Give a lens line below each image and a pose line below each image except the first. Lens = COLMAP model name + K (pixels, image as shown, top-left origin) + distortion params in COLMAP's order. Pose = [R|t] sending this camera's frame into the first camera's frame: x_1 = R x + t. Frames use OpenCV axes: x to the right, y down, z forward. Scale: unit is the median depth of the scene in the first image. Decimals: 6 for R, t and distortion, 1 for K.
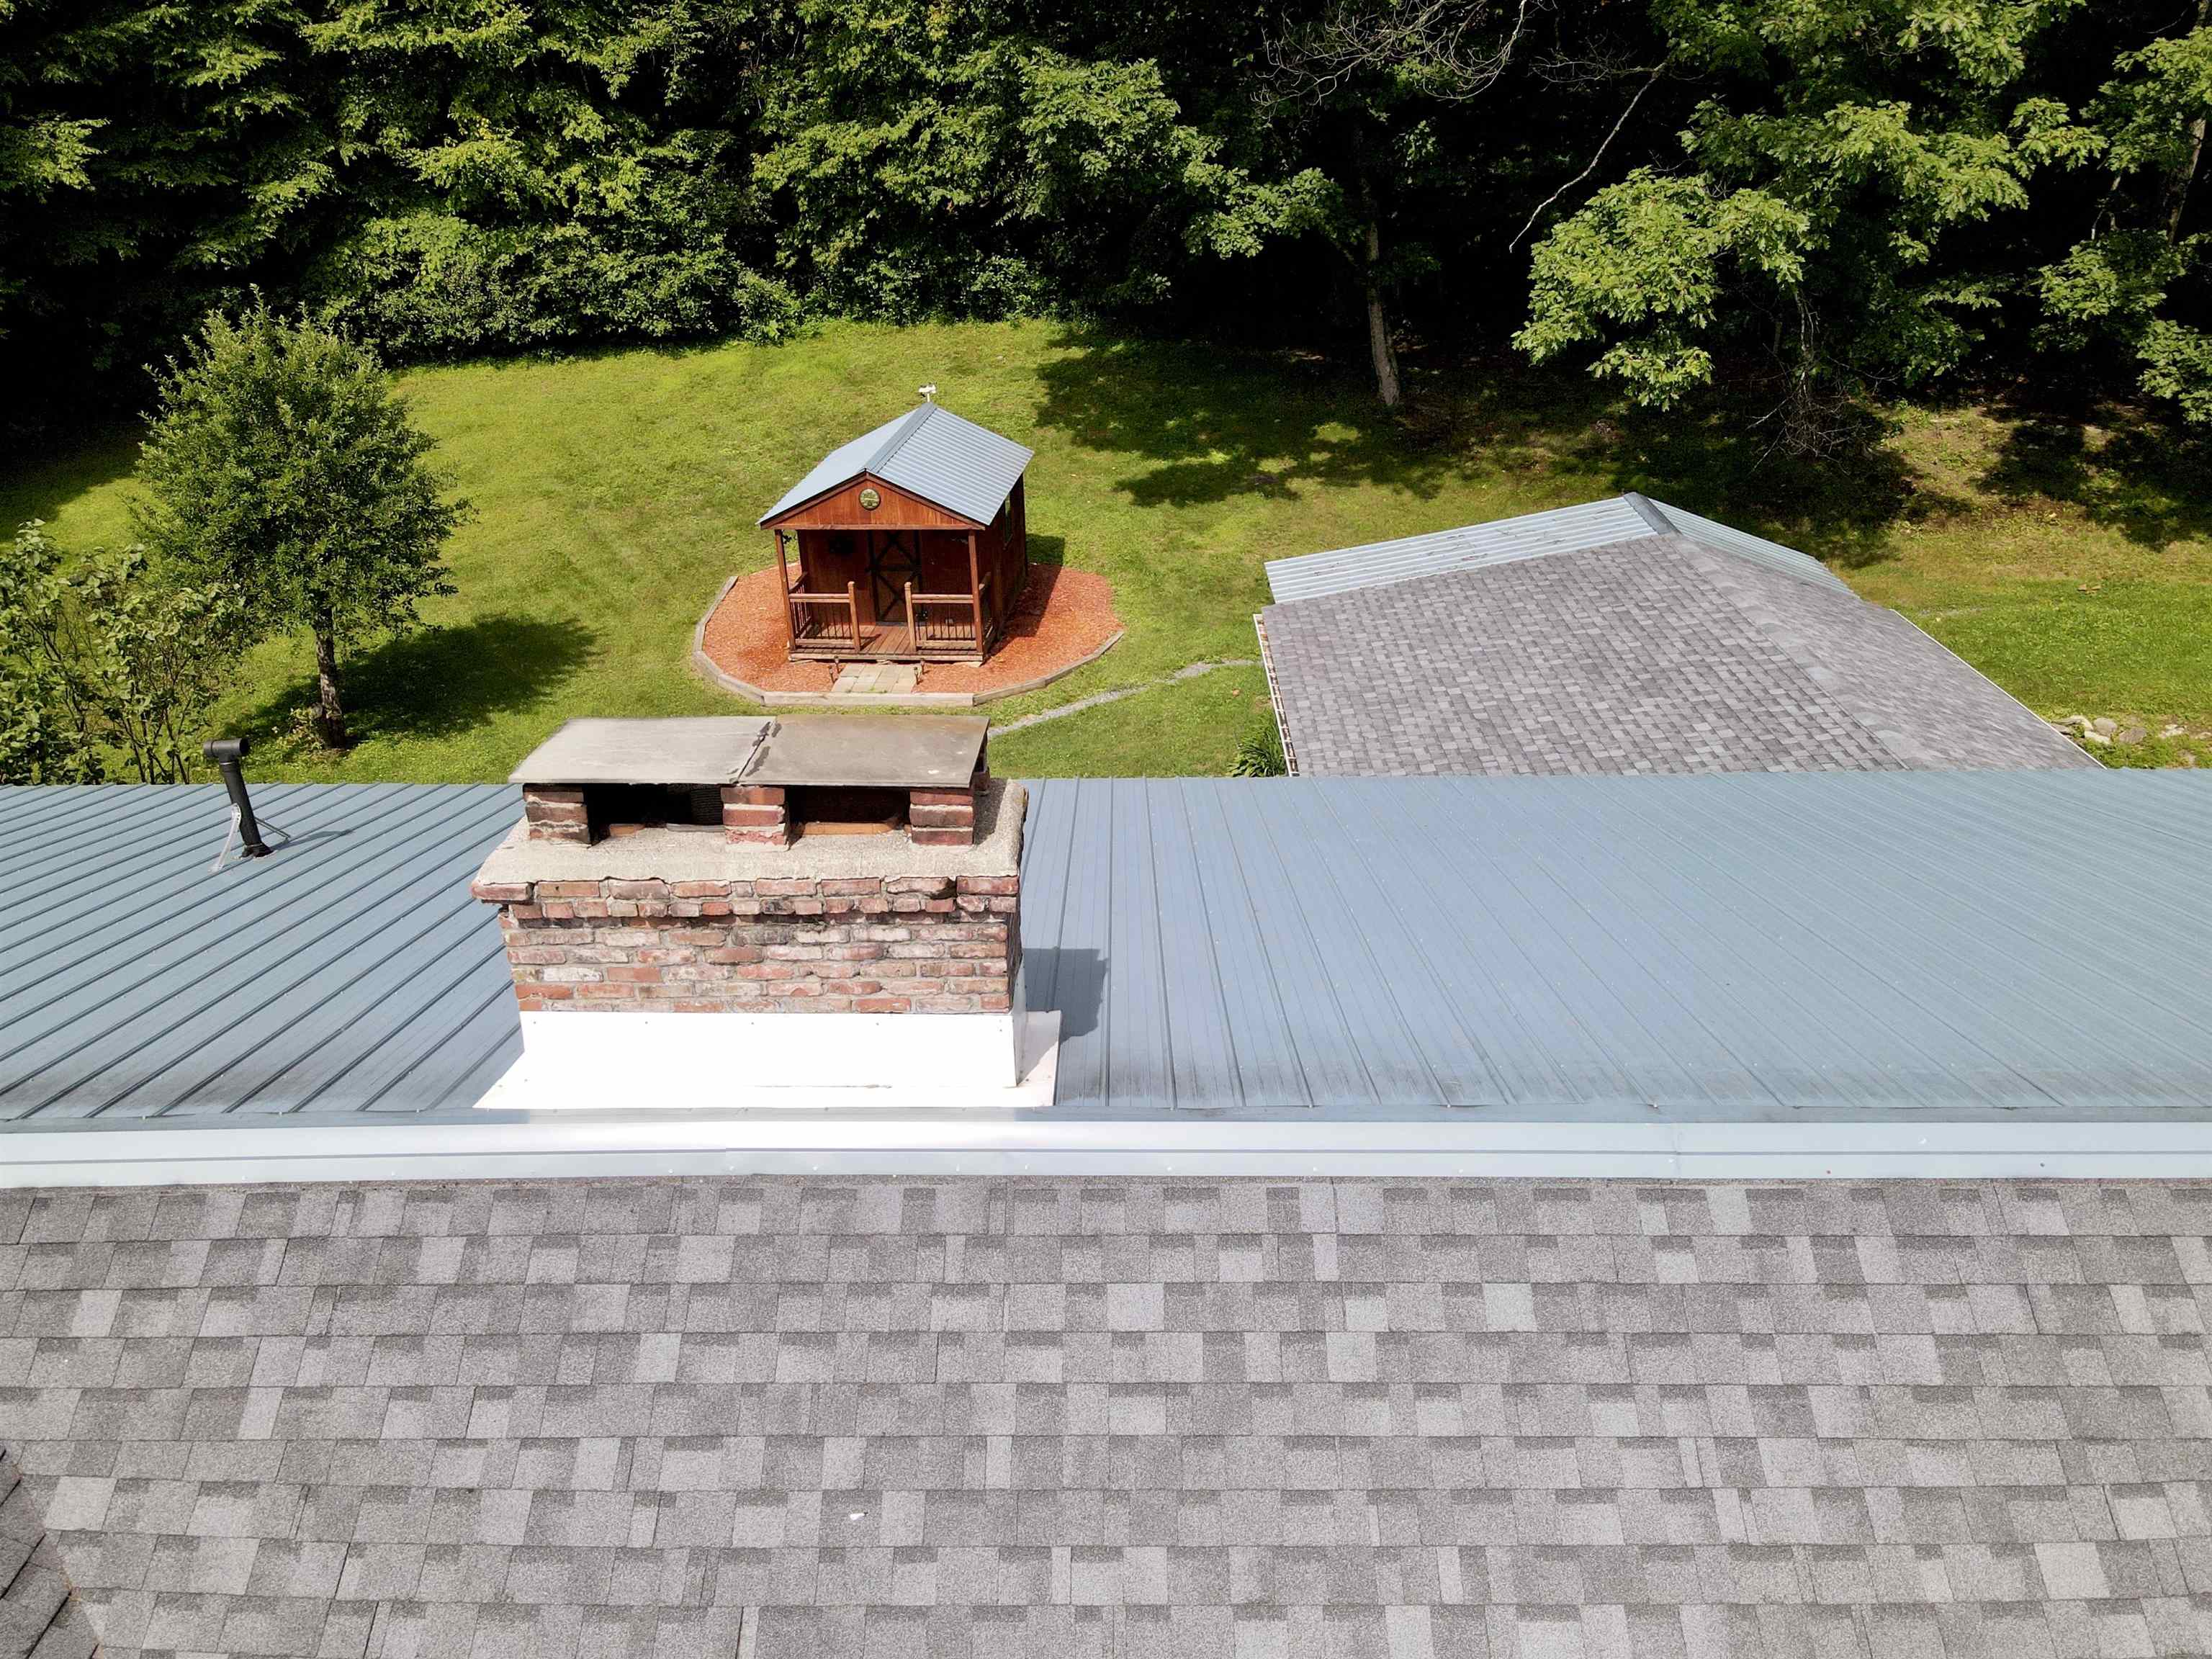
lens RADIAL K [[1615.8, 0, 1111.7], [0, 1615.8, 816.2], [0, 0, 1]] dist [-0.000016, 0.023014]
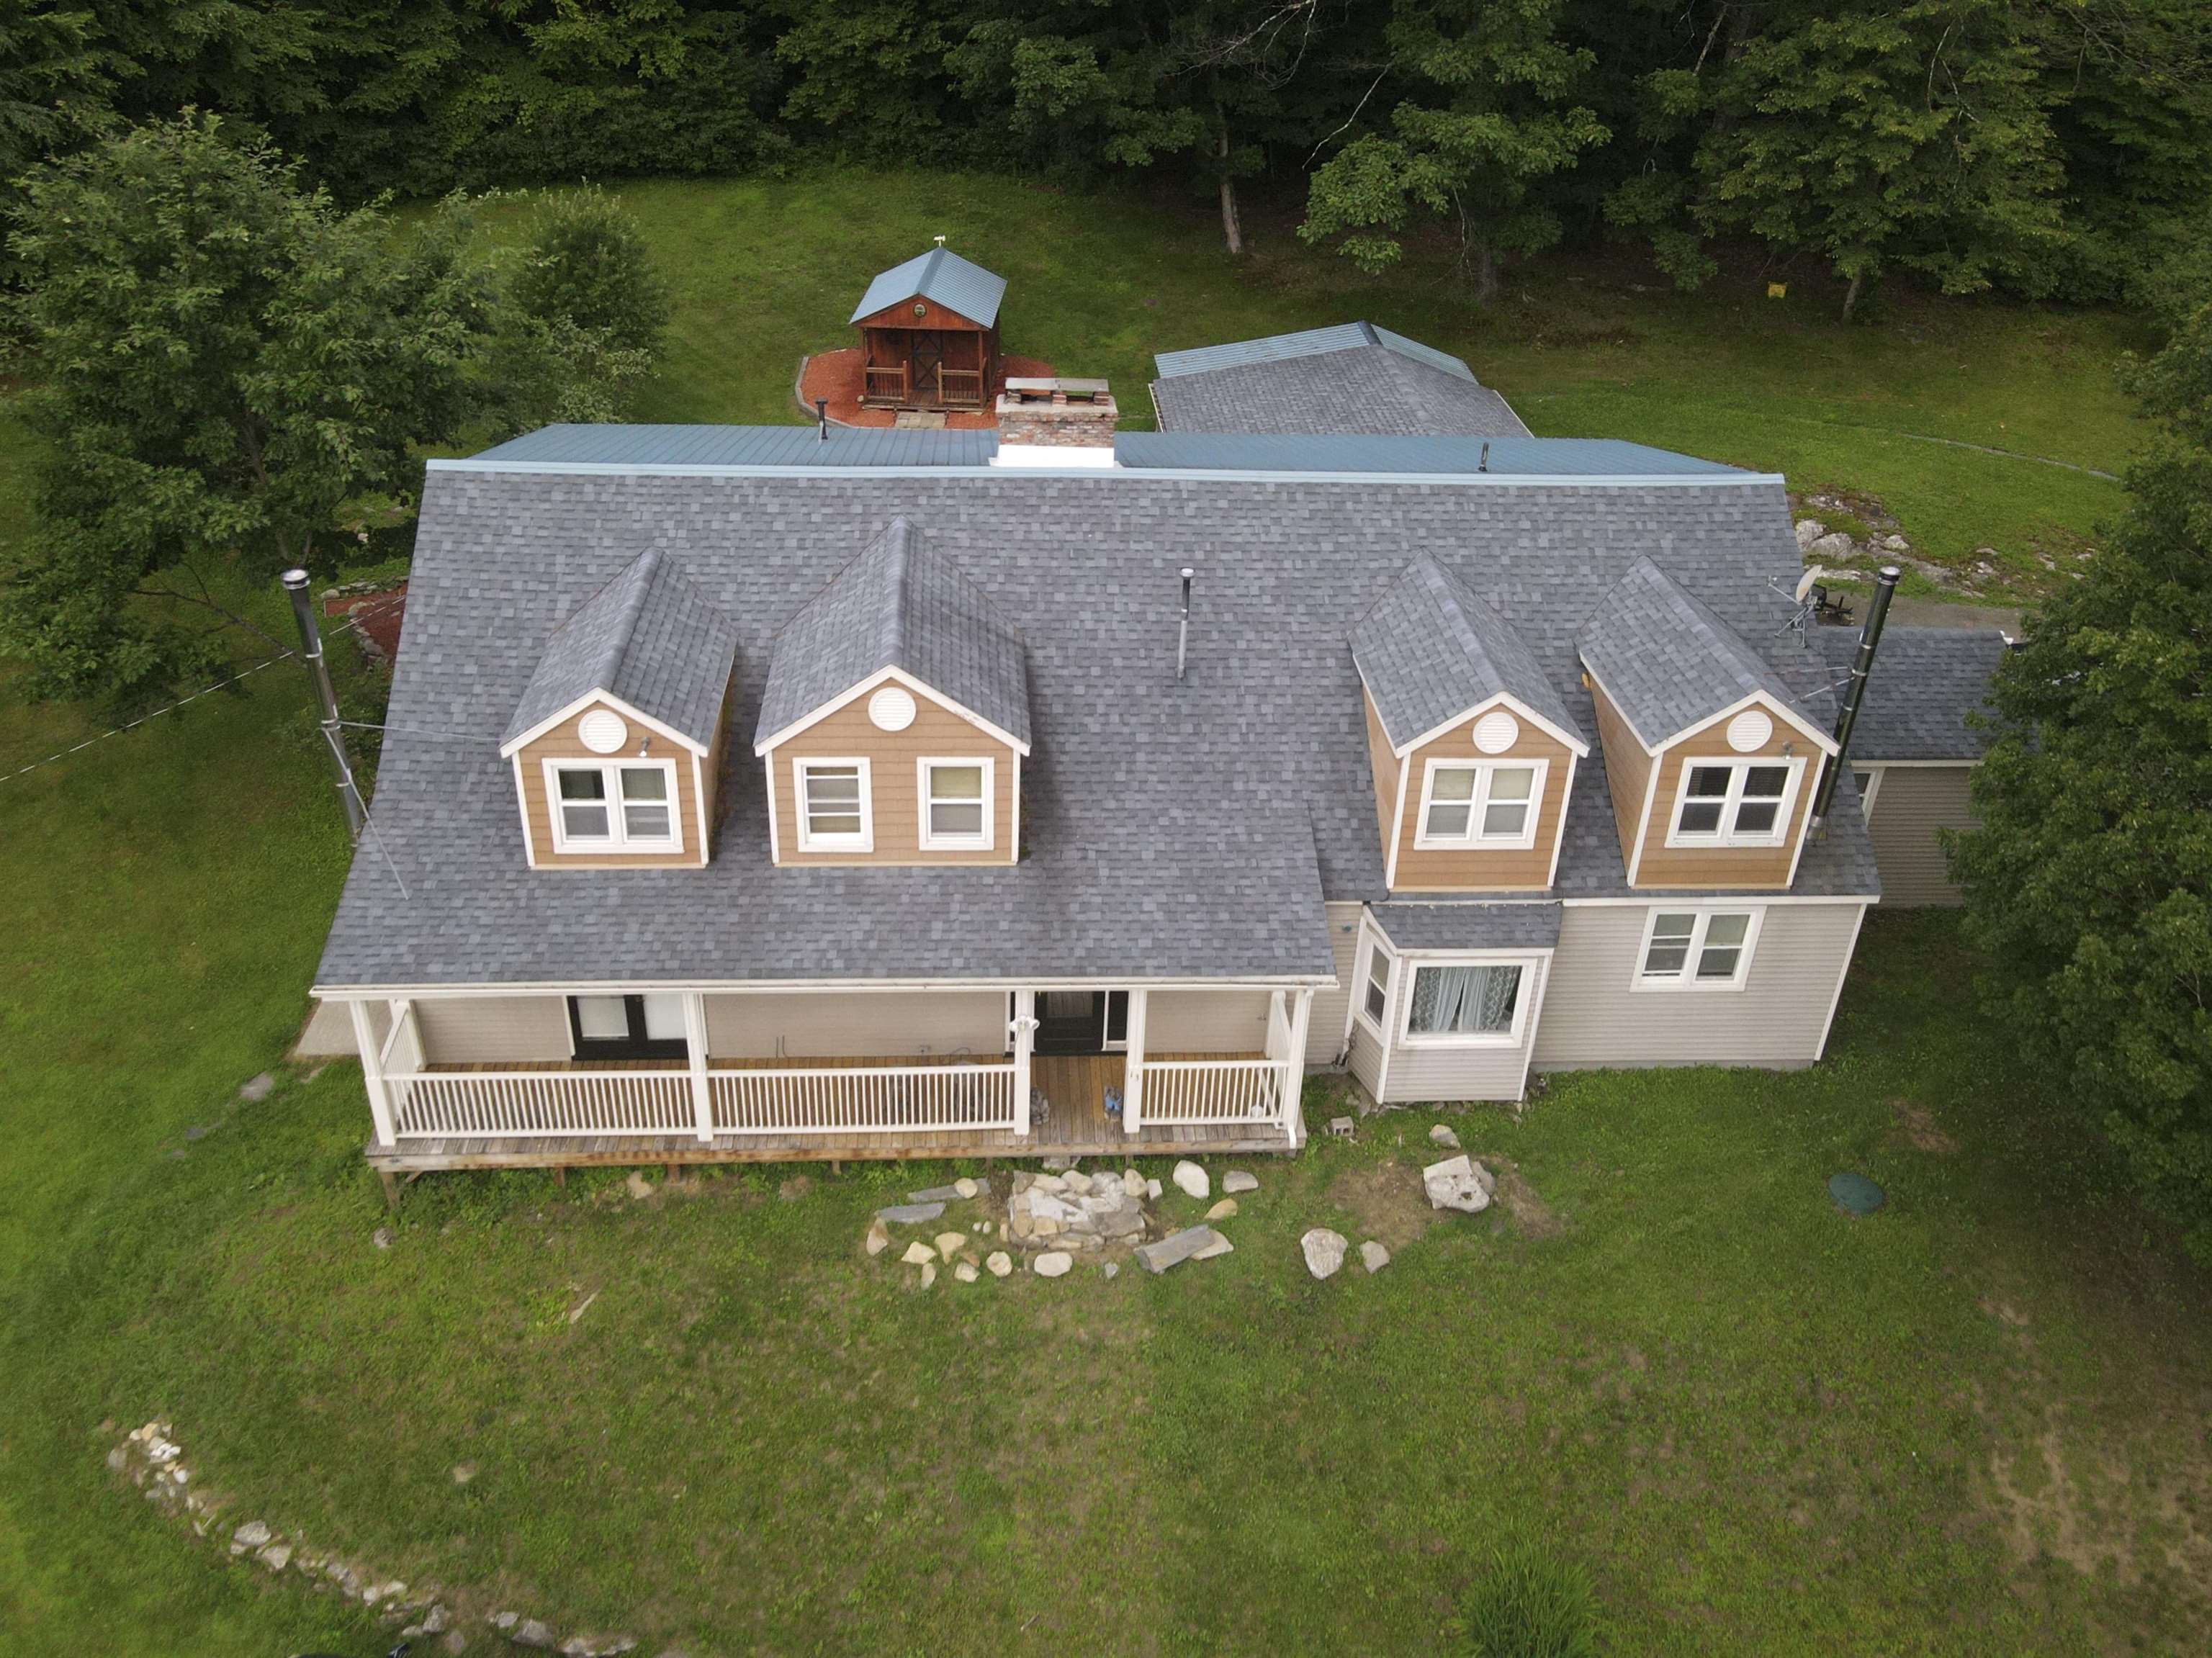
lens RADIAL K [[1741.4, 0, 1113.7], [0, 1741.4, 815.9], [0, 0, 1]] dist [0.016808, -0.004258]
pose [[0.995849, 0.005515, 0.090854, -0.112328], [-0.014018, 0.995548, 0.093213, 0.156189], [-0.089936, -0.094100, 0.991492, -0.869827]]
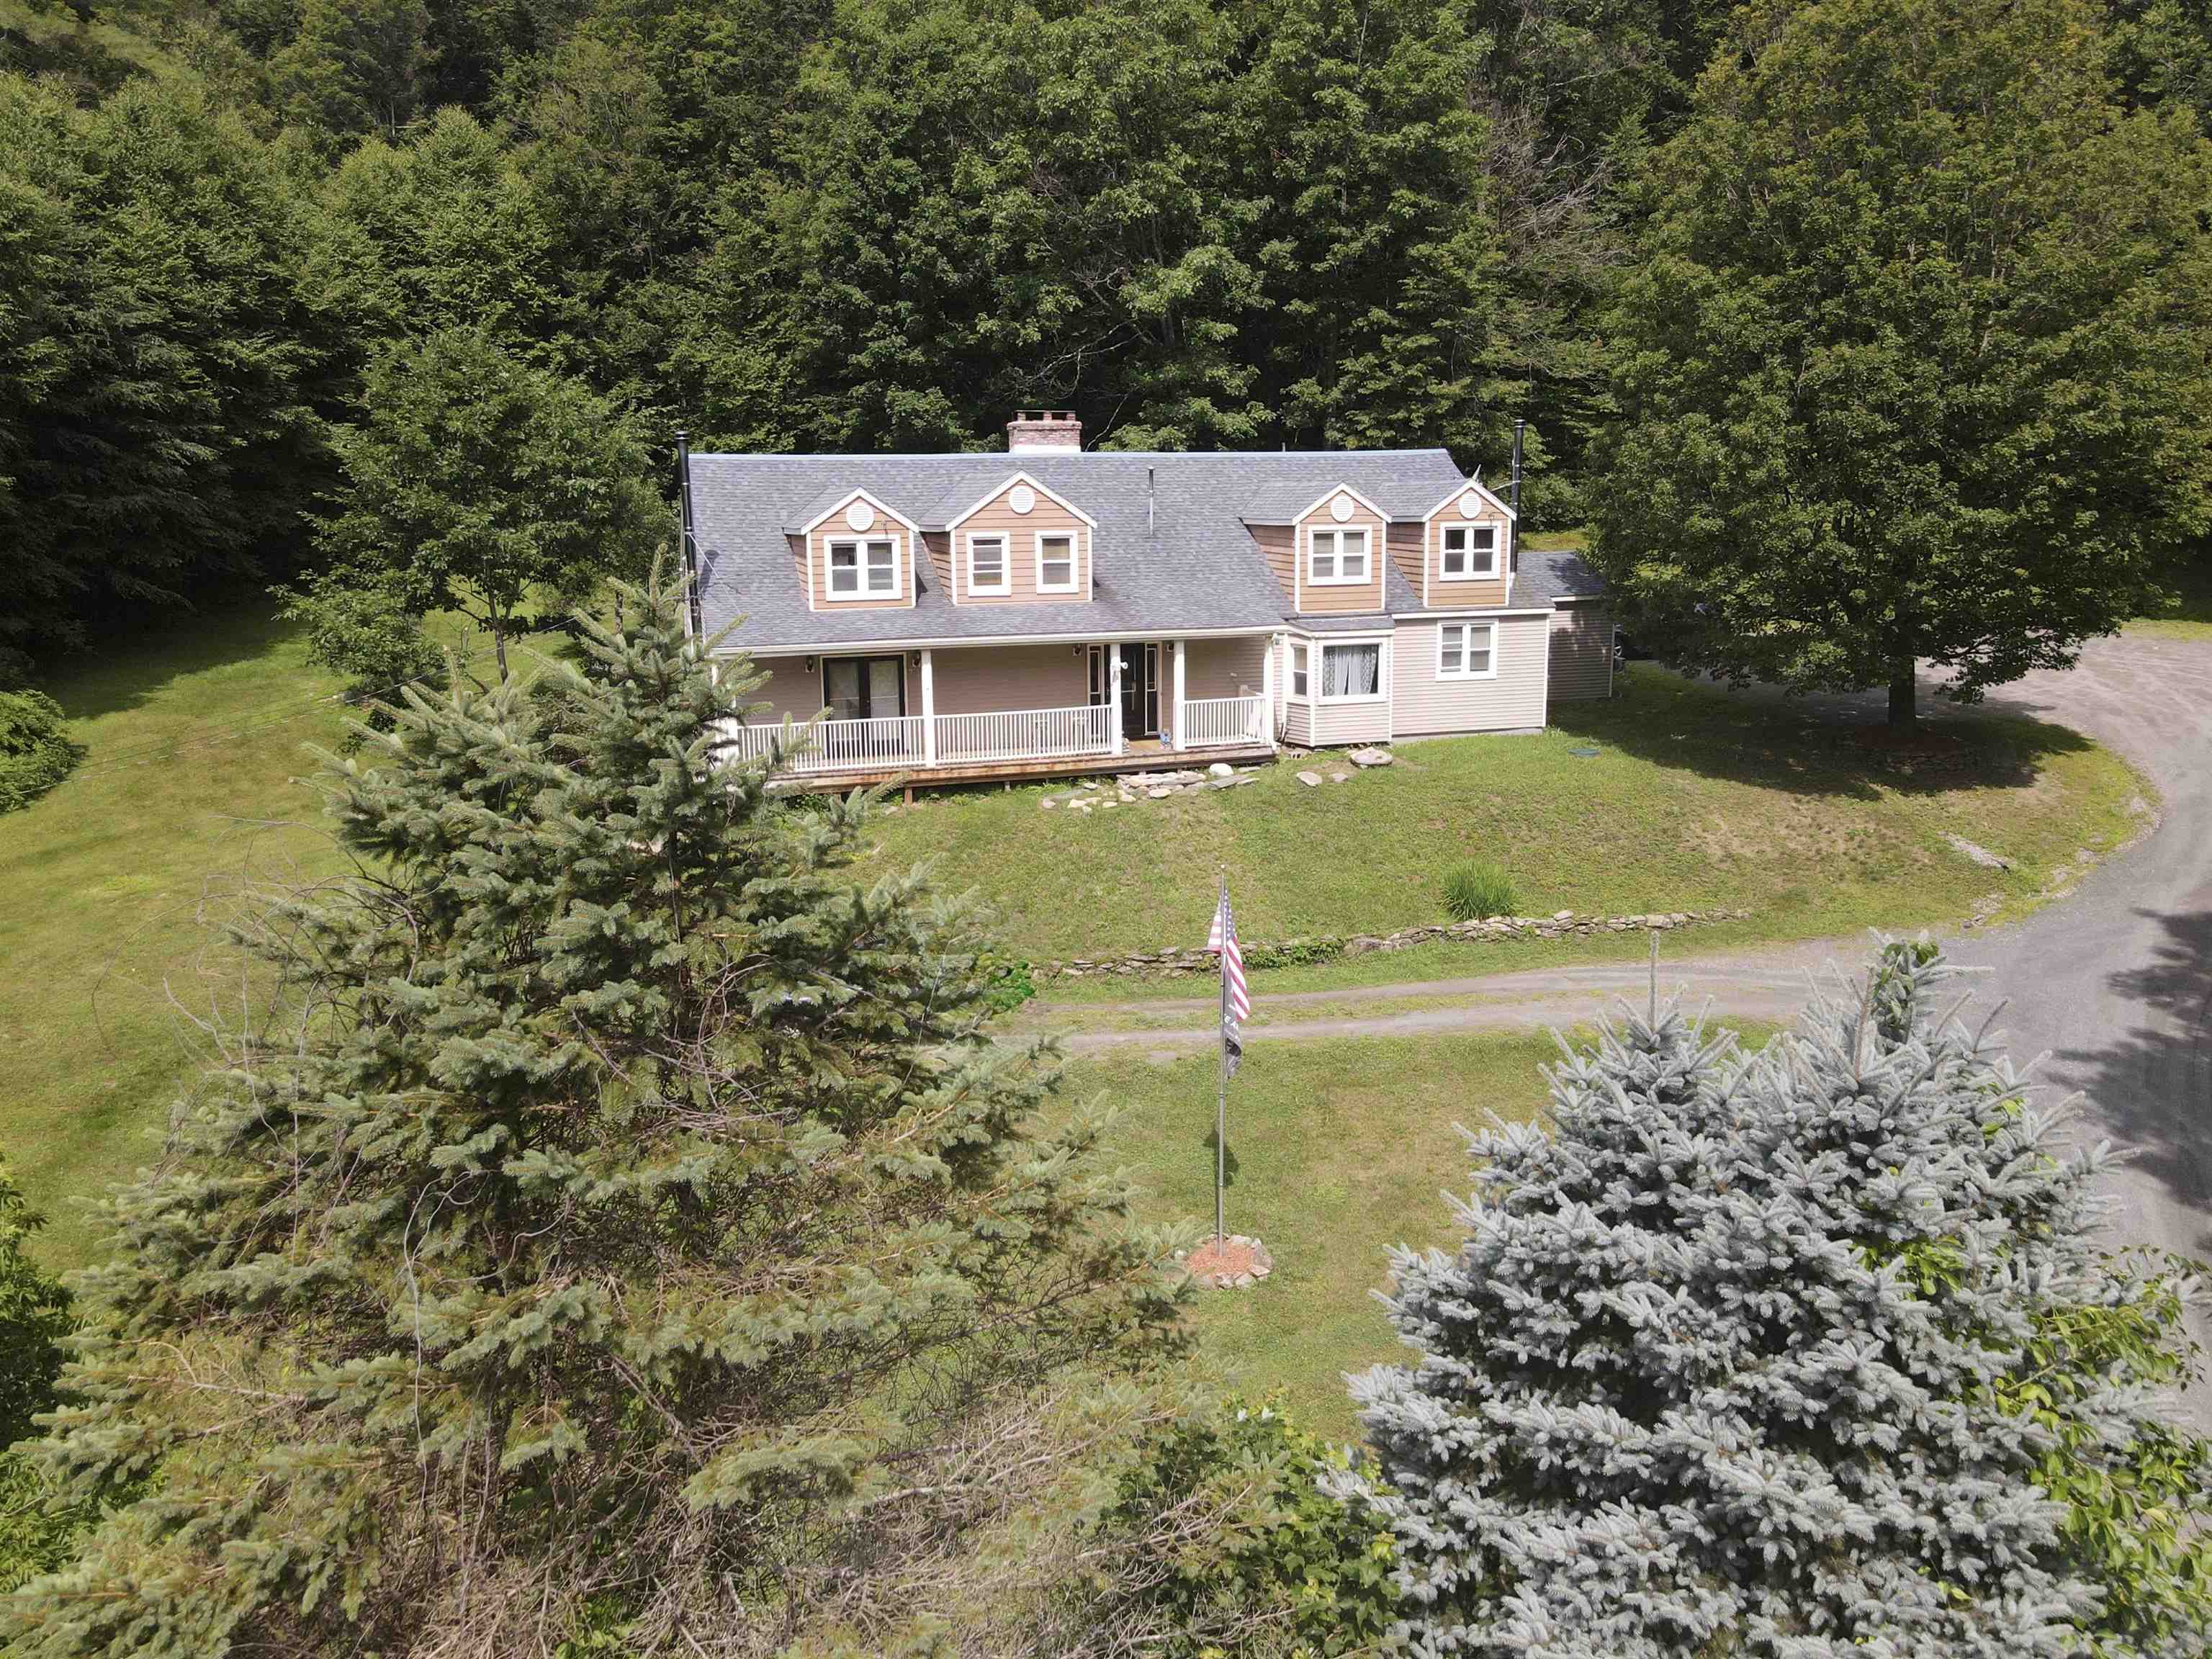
lens RADIAL K [[1615.8, 0, 1111.5], [0, 1615.8, 819.8], [0, 0, 1]] dist [-0.000016, 0.023014]
pose [[0.952105, -0.058487, 0.300124, -0.523038], [0.130583, 0.965302, -0.226141, 0.808557], [-0.276484, 0.254502, 0.926707, -1.271557]]
